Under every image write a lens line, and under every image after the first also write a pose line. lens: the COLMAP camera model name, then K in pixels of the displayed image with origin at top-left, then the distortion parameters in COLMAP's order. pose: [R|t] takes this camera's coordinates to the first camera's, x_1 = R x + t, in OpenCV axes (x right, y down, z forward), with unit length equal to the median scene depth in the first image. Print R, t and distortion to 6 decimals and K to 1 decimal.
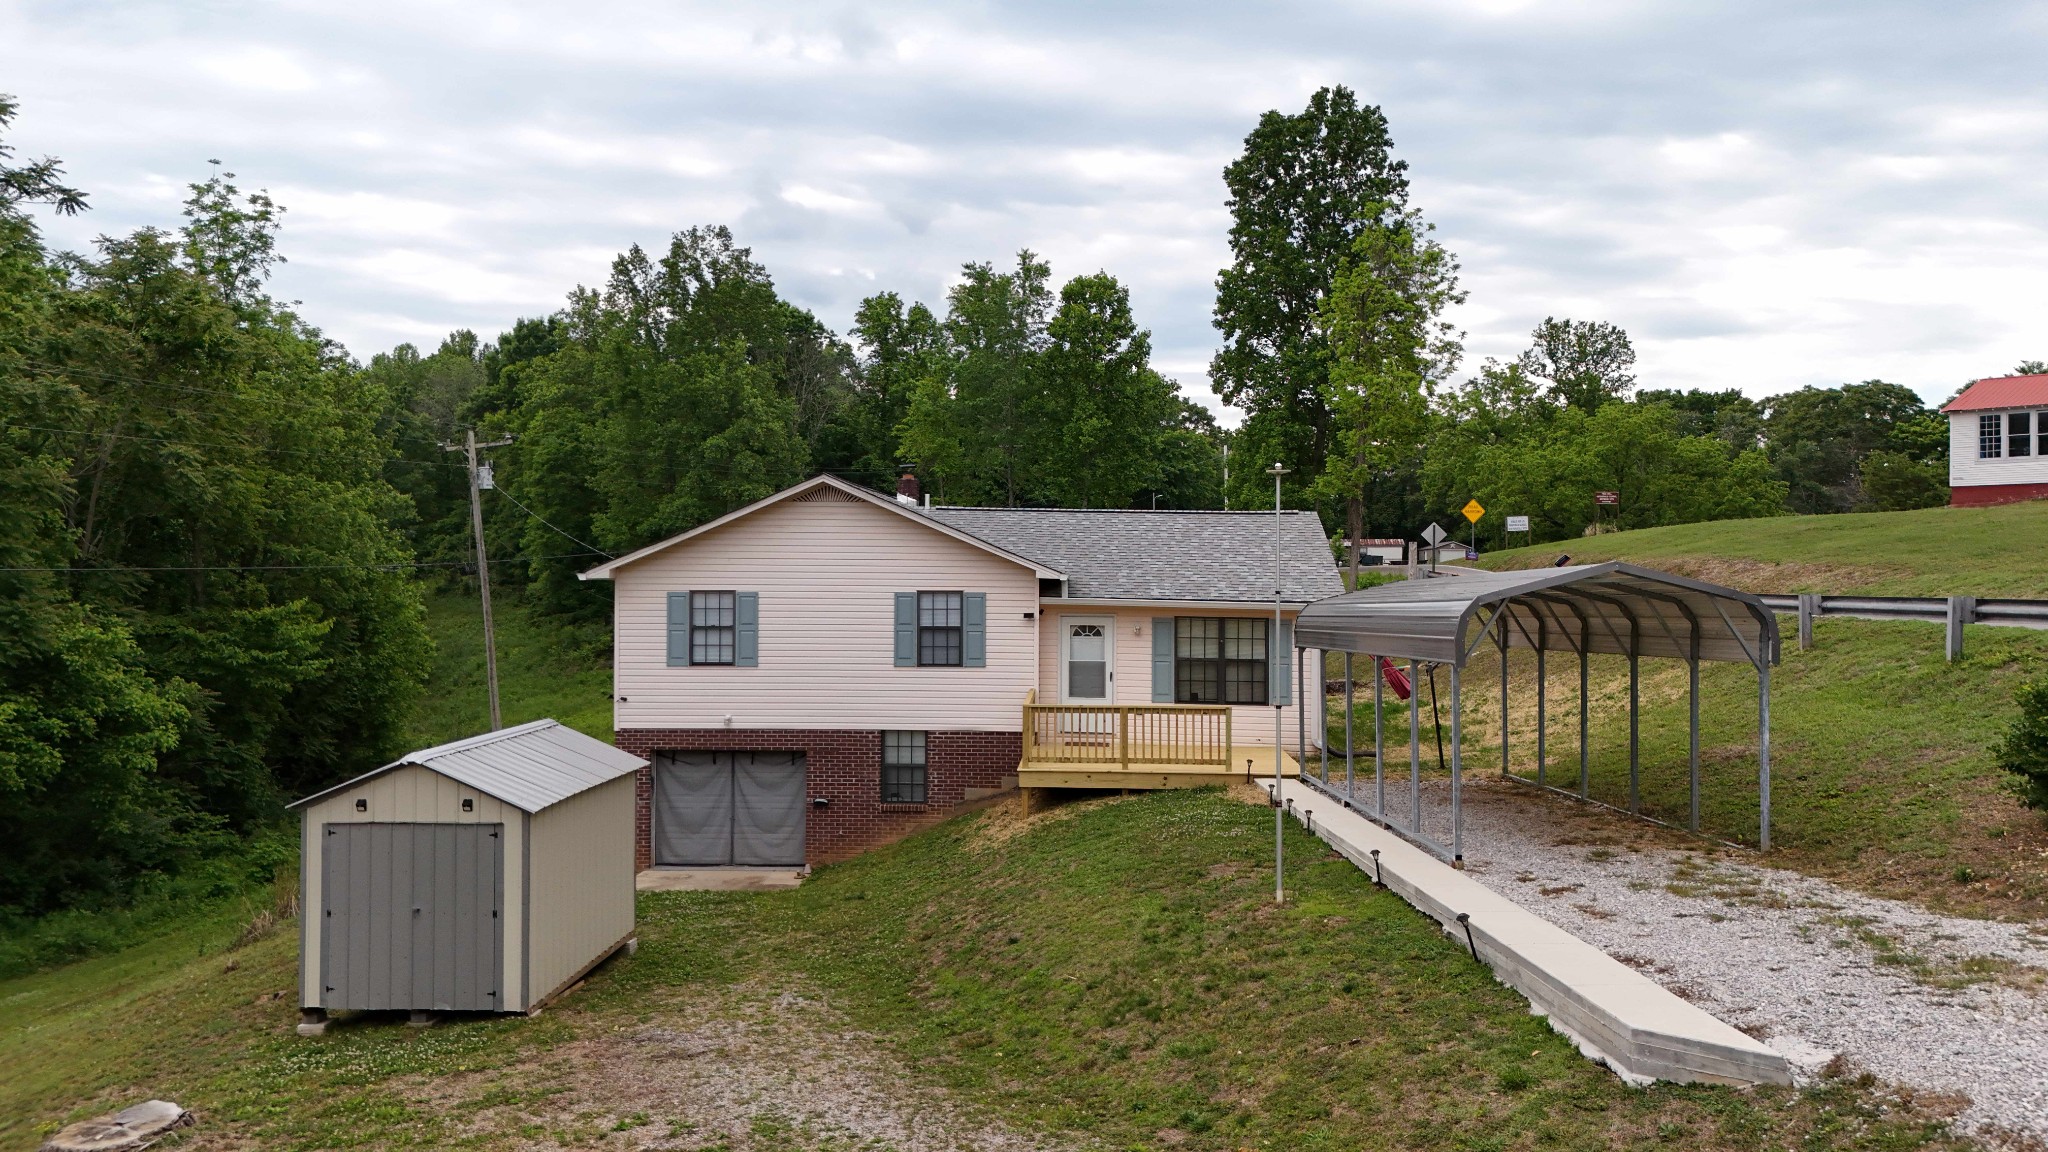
lens RADIAL K [[1505.1, 0, 1028.2], [0, 1505.1, 581.9], [0, 0, 1]] dist [0.073229, -0.067917]
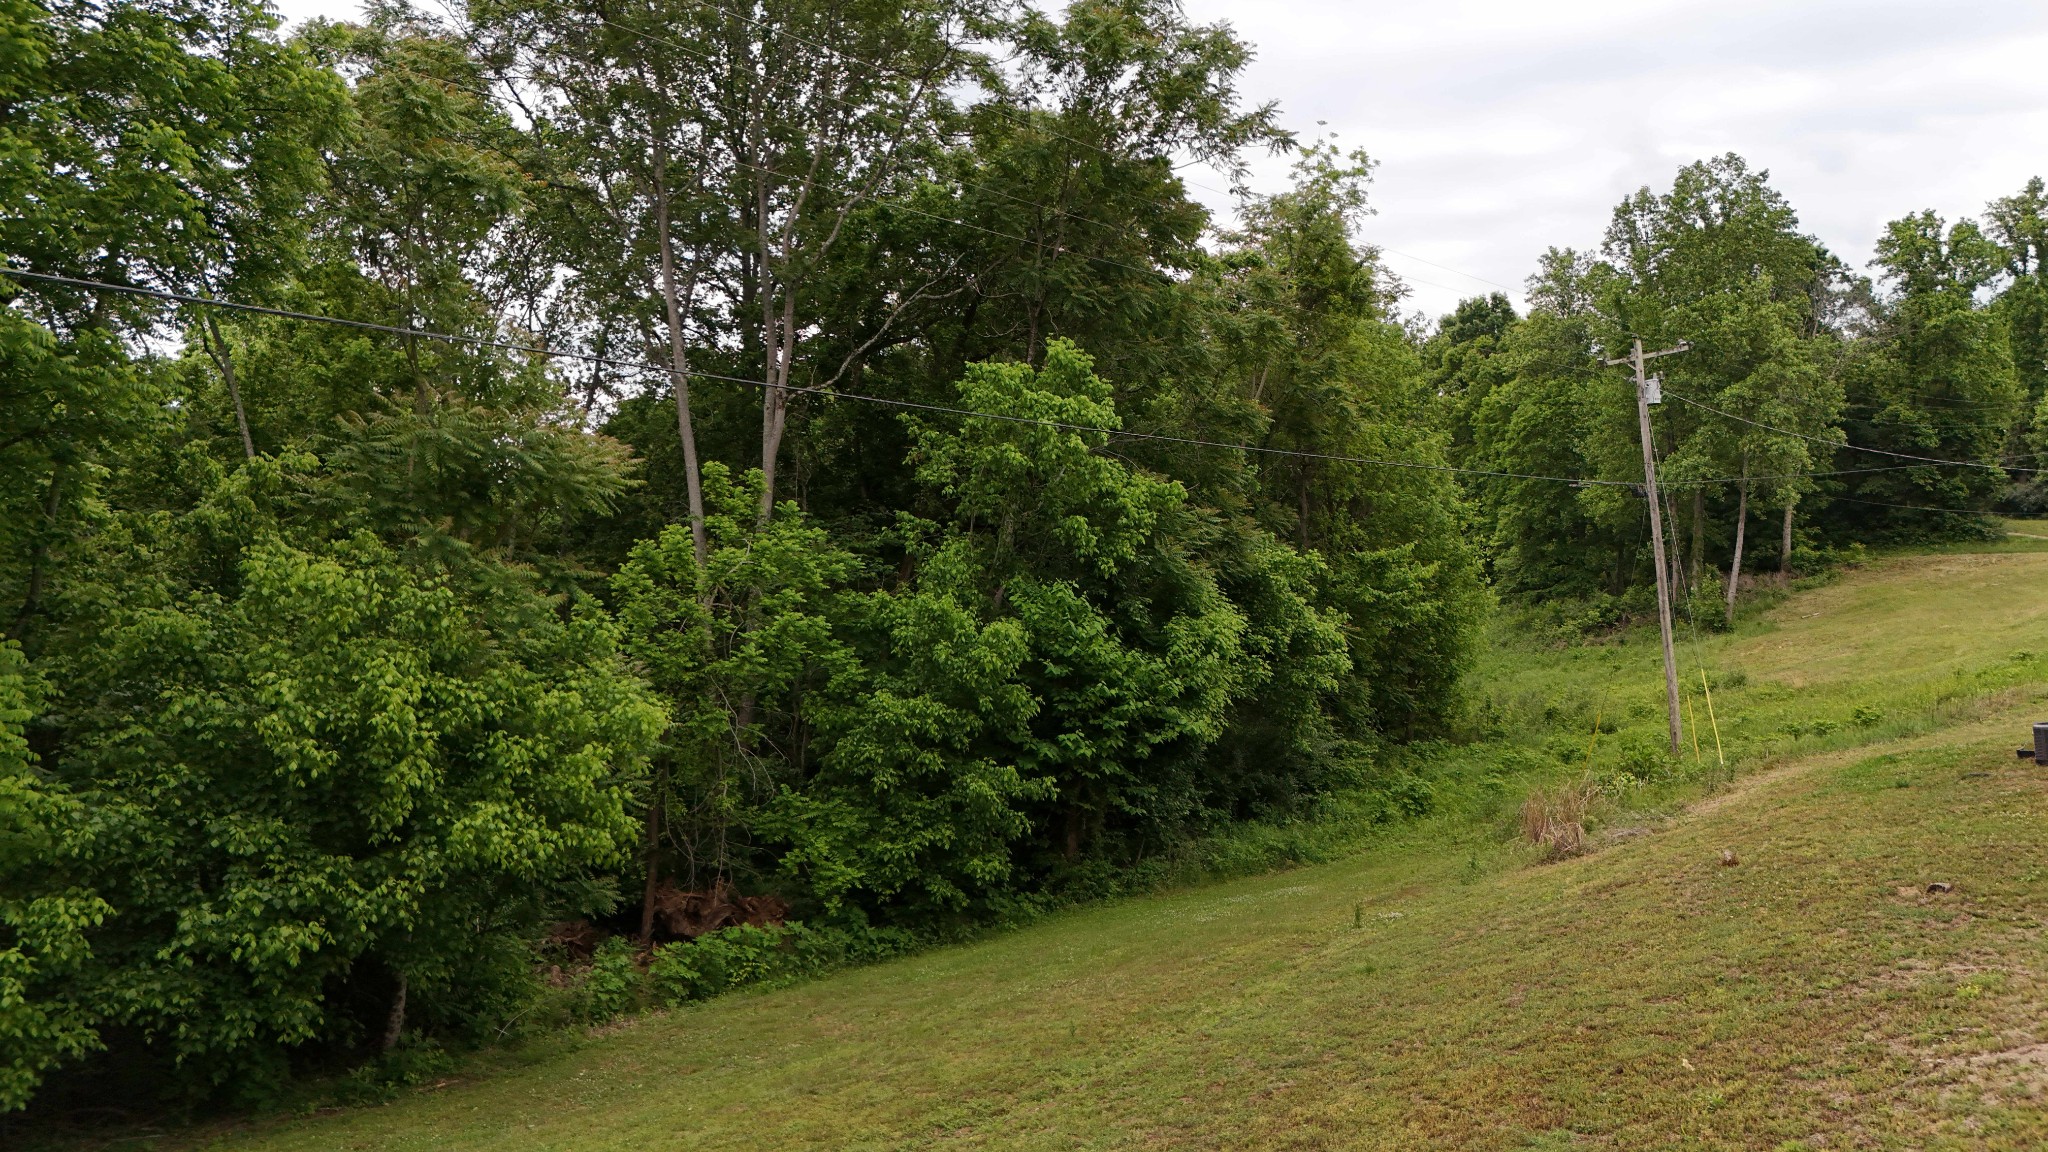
lens RADIAL K [[1505.1, 0, 1011.8], [0, 1505.1, 560.0], [0, 0, 1]] dist [0.073229, -0.067917]
pose [[0.843538, -0.008857, -0.536996, -0.325270], [0.000710, 0.999882, -0.015377, 0.078068], [0.537069, 0.012590, 0.843445, 0.044410]]
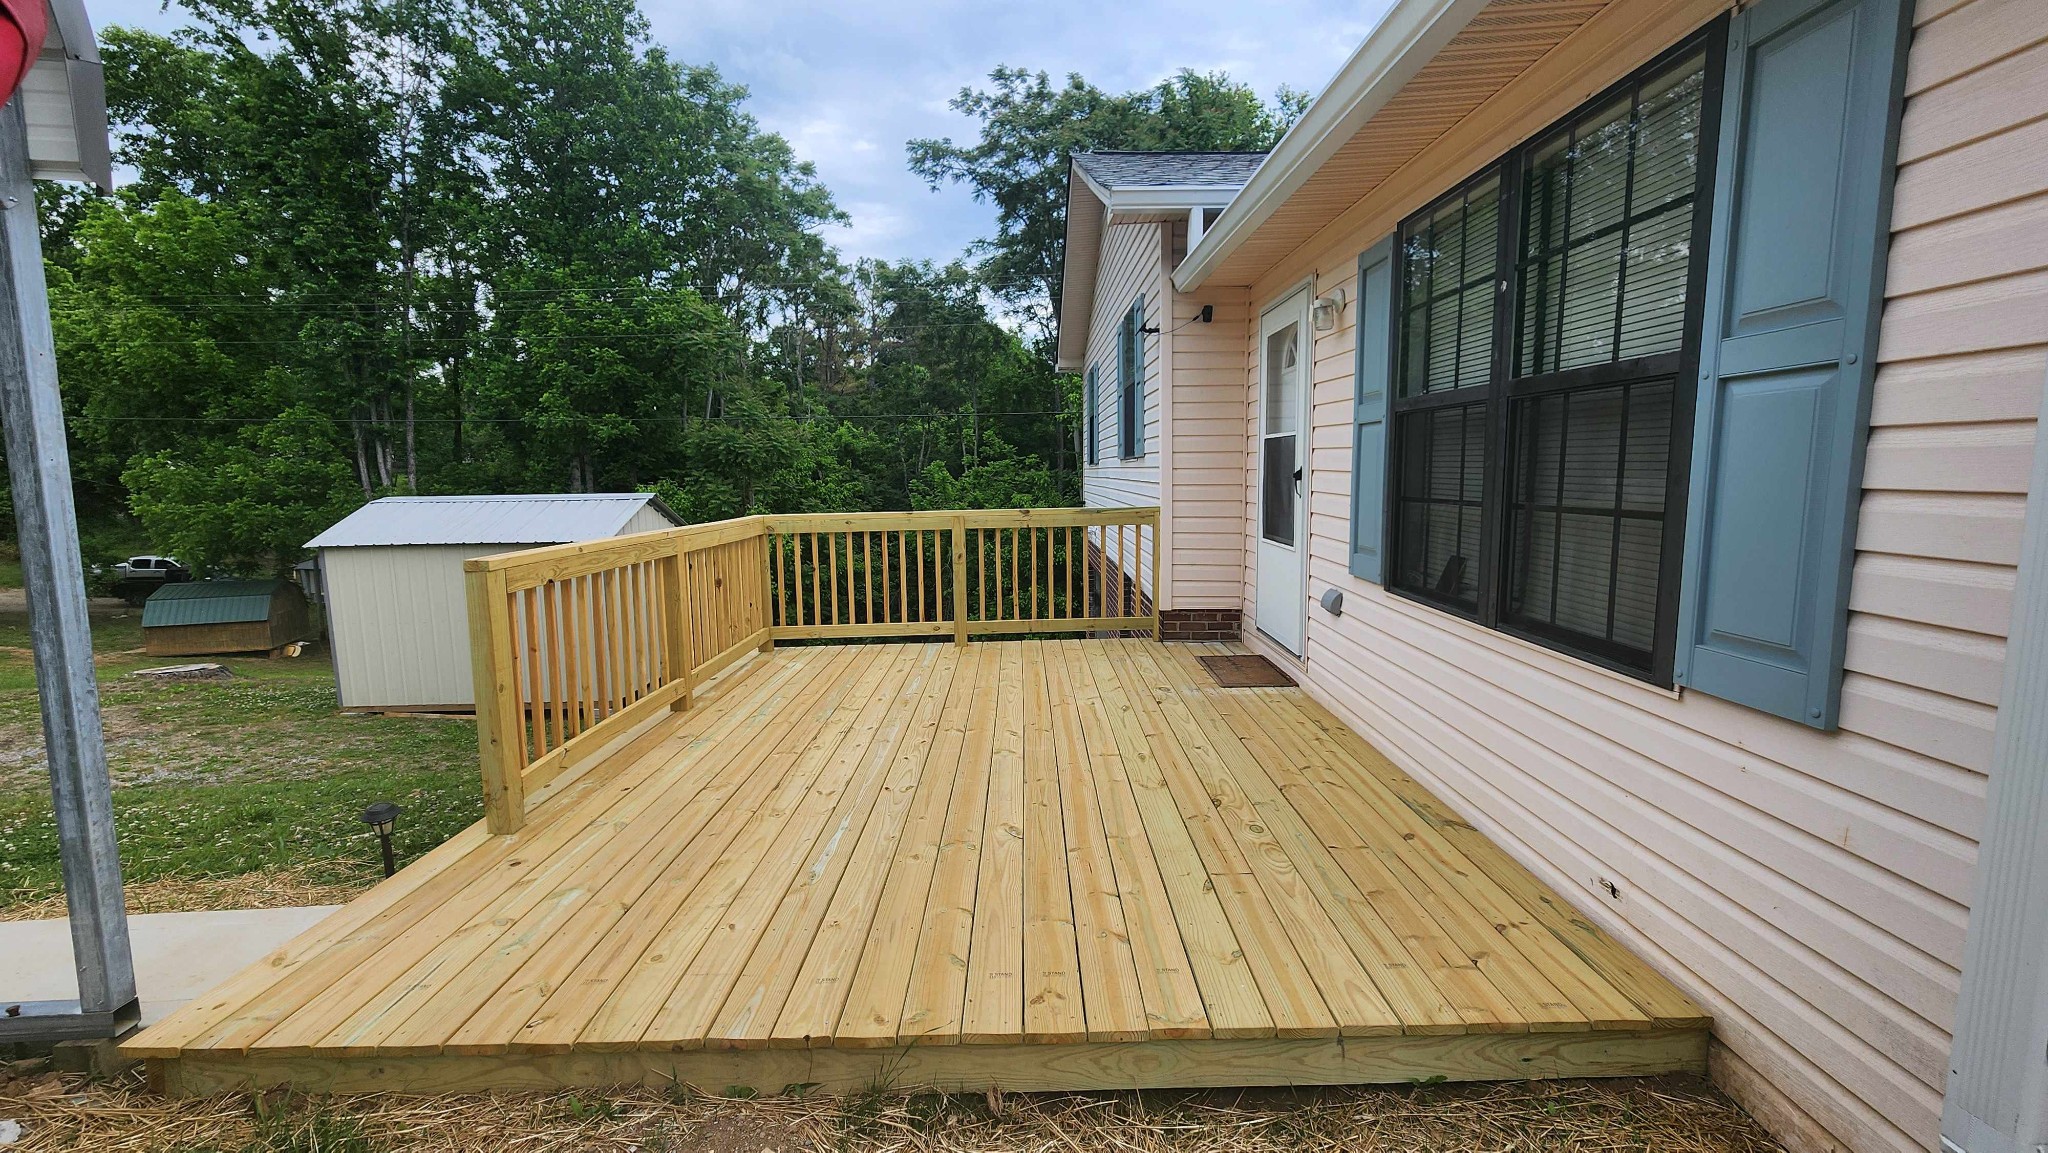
lens RADIAL K [[843.8, 0, 1030.1], [0, 843.8, 568.8], [0, 0, 1]] dist [-0.001646, 0.001015]
pose [[0.073348, 0.110879, -0.991124, 0.227225], [0.009004, 0.993686, 0.111832, 0.060764], [0.997266, -0.017127, 0.071887, 0.919060]]
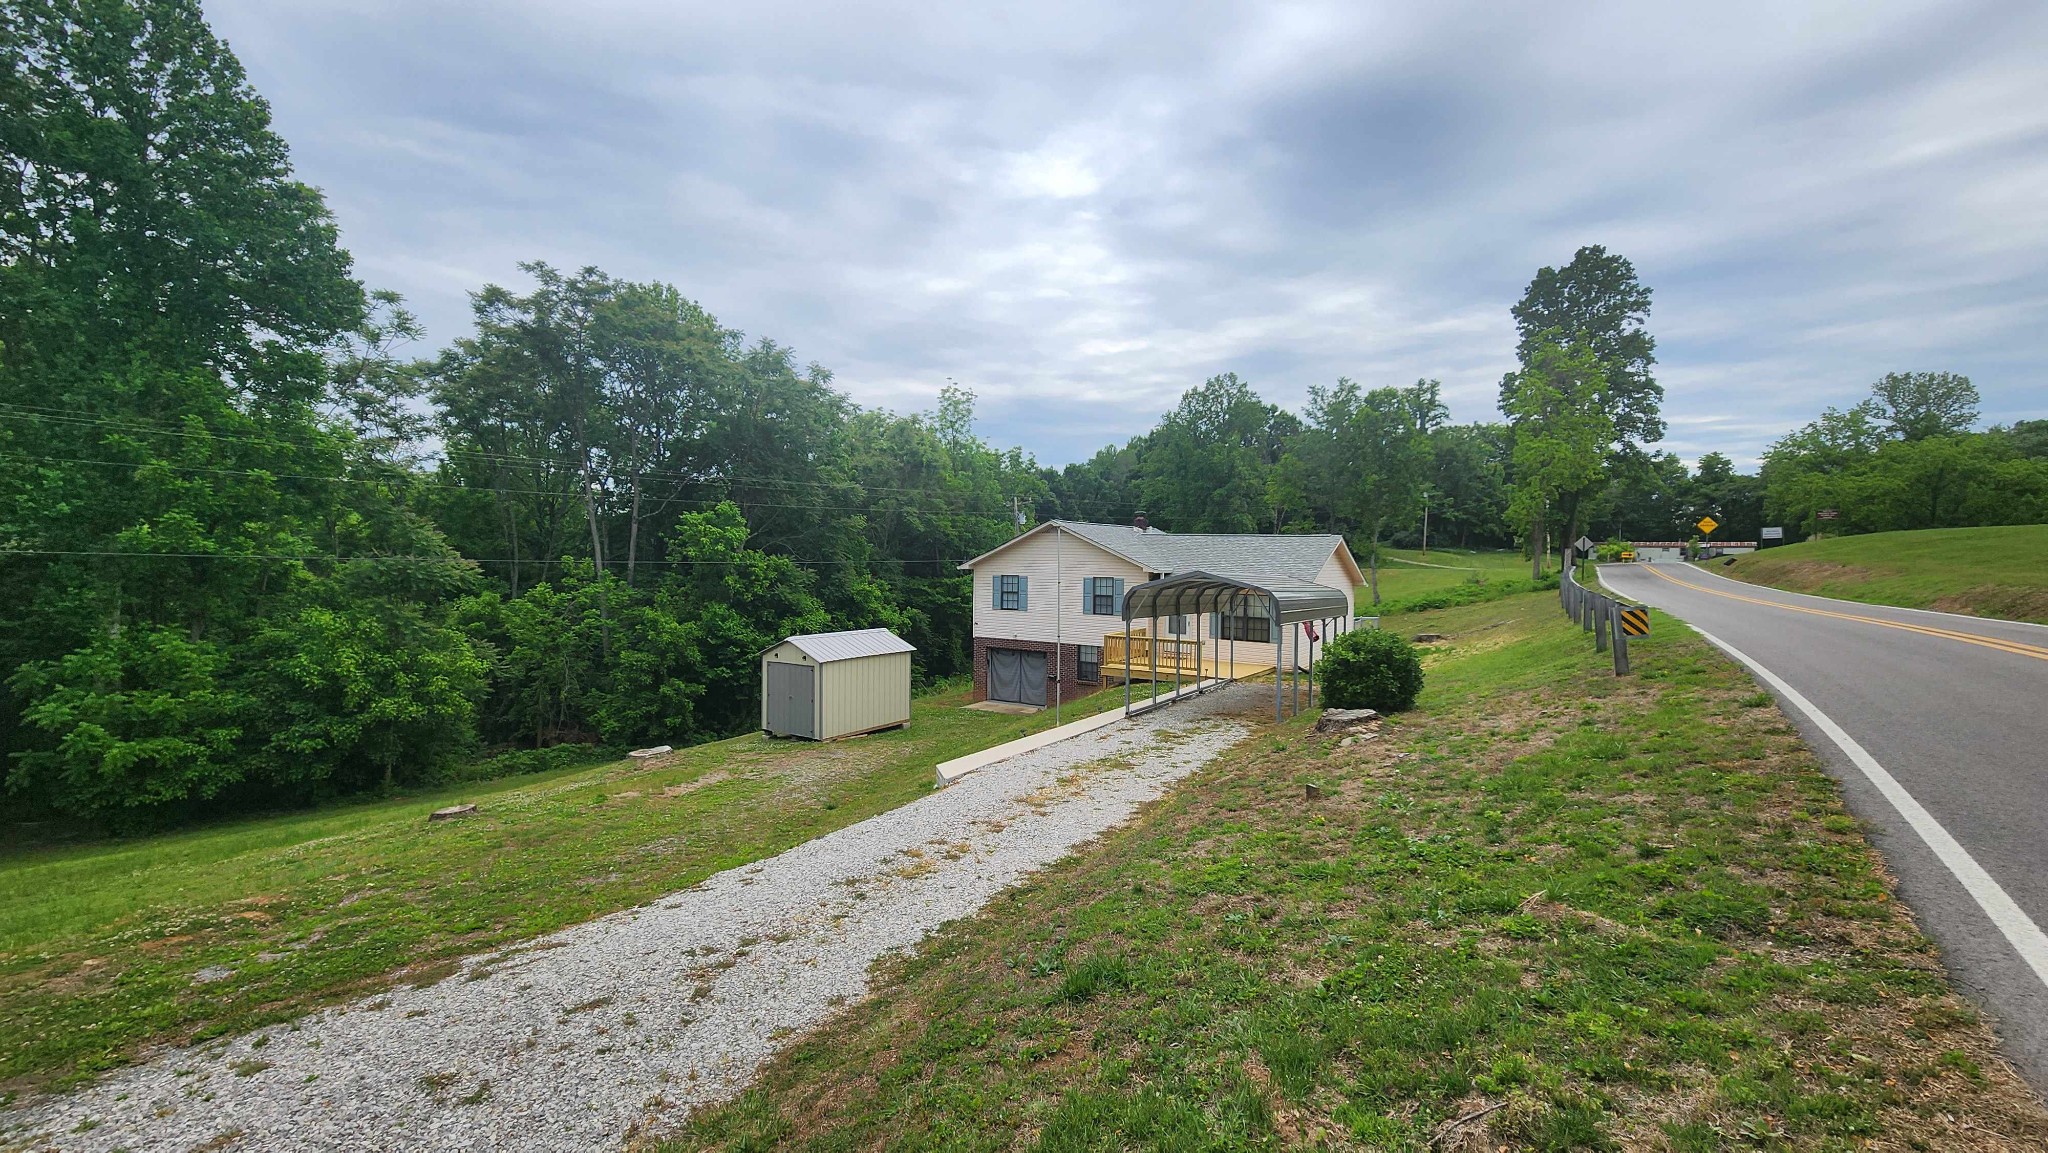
lens RADIAL K [[843.8, 0, 1026.3], [0, 843.8, 580.0], [0, 0, 1]] dist [-0.001646, 0.001015]
pose [[0.864578, 0.019377, -0.502125, 0.408712], [-0.010844, 0.999743, 0.019909, -0.011267], [0.502381, -0.011768, 0.864566, -0.028841]]
